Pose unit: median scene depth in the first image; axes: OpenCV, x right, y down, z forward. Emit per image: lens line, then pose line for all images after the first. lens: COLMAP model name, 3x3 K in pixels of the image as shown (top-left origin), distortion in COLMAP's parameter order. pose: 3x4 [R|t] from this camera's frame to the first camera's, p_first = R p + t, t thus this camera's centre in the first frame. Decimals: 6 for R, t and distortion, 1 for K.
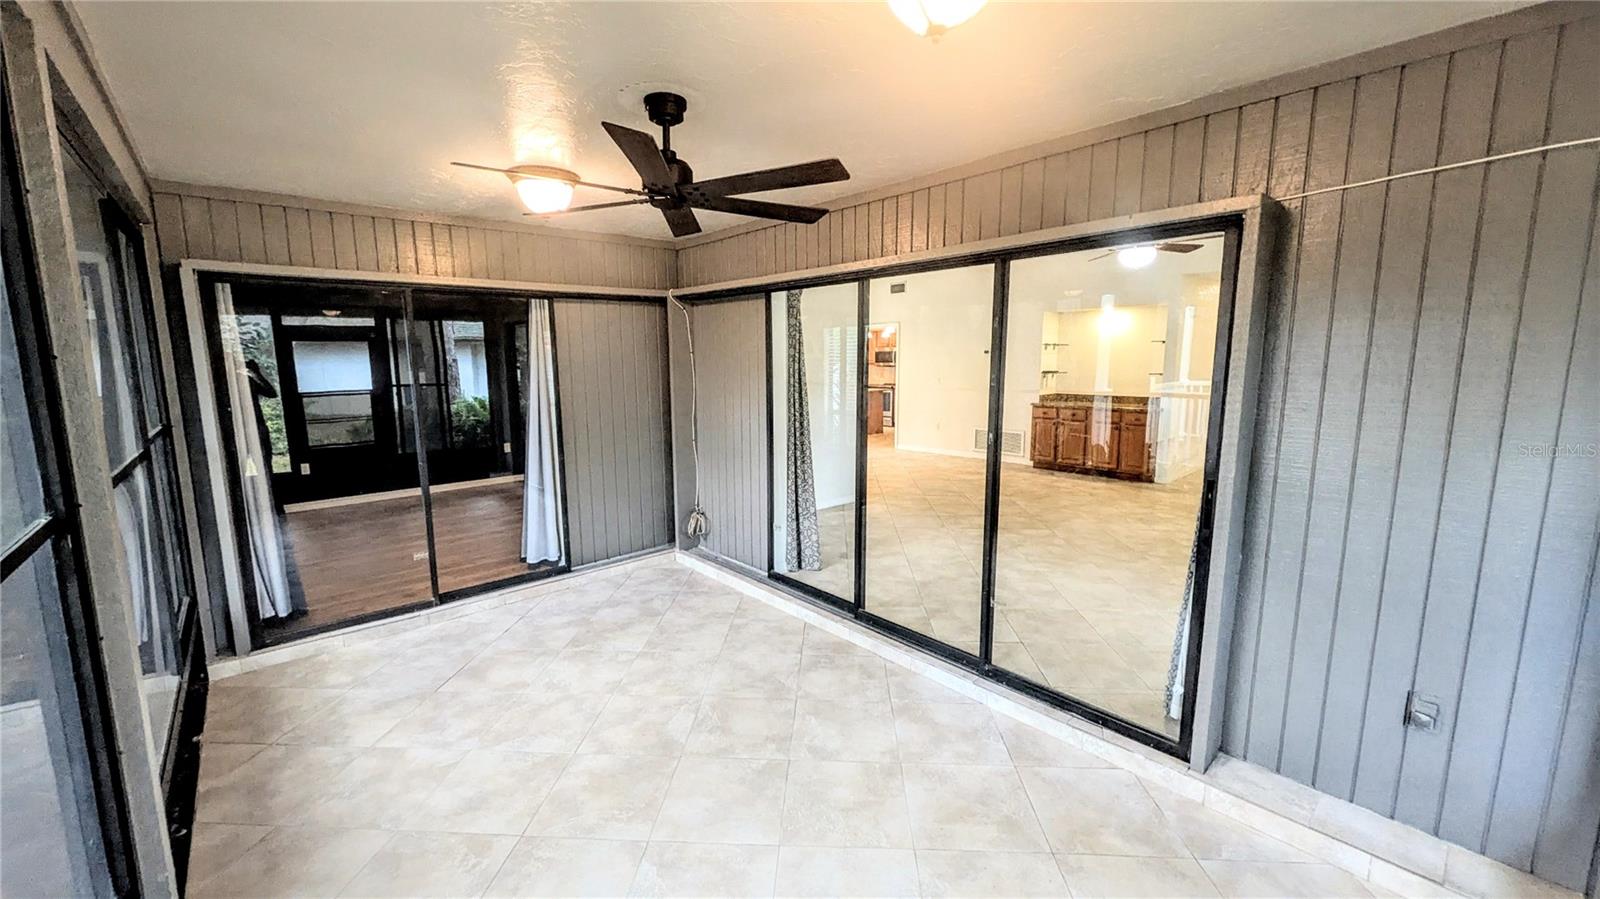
lens RADIAL K [[625.7, 0, 795.6], [0, 625.7, 449.6], [0, 0, 1]] dist [0.000605, -0.000200]
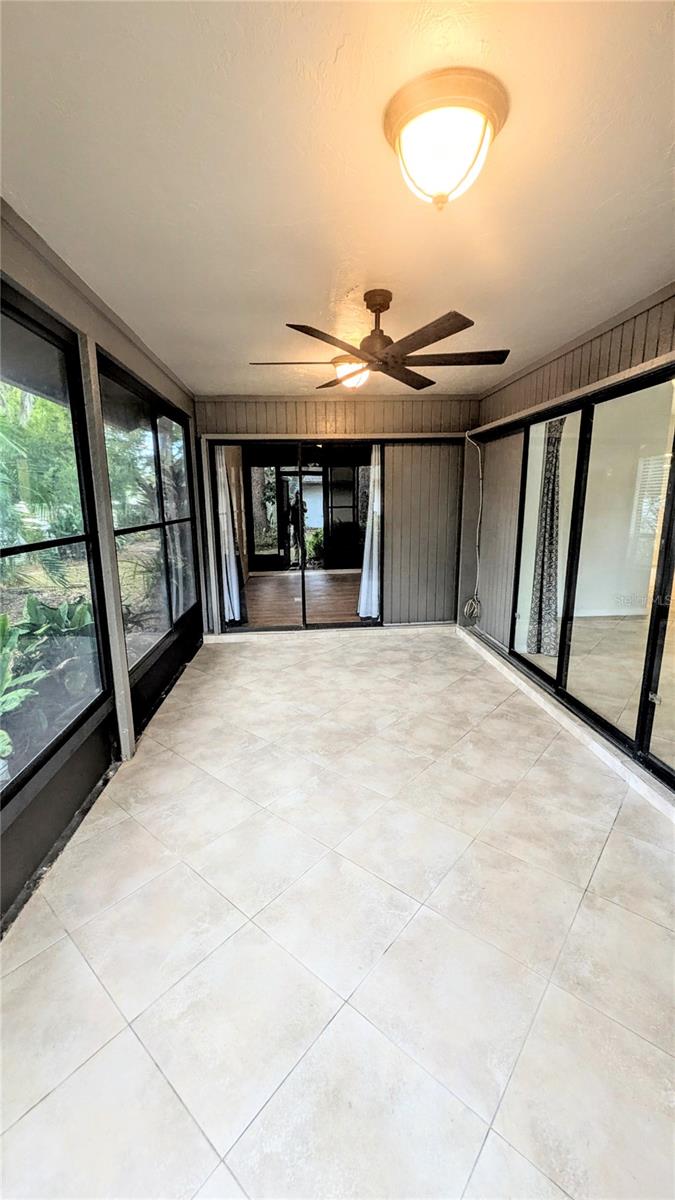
lens RADIAL K [[469.3, 0, 337.6], [0, 469.3, 597.8], [0, 0, 1]] dist [0.000605, -0.000200]
pose [[0.800269, 0.123514, -0.586783, 0.265707], [-0.082804, 0.991944, 0.095867, 0.031261], [0.593897, -0.028131, 0.804049, 0.017760]]
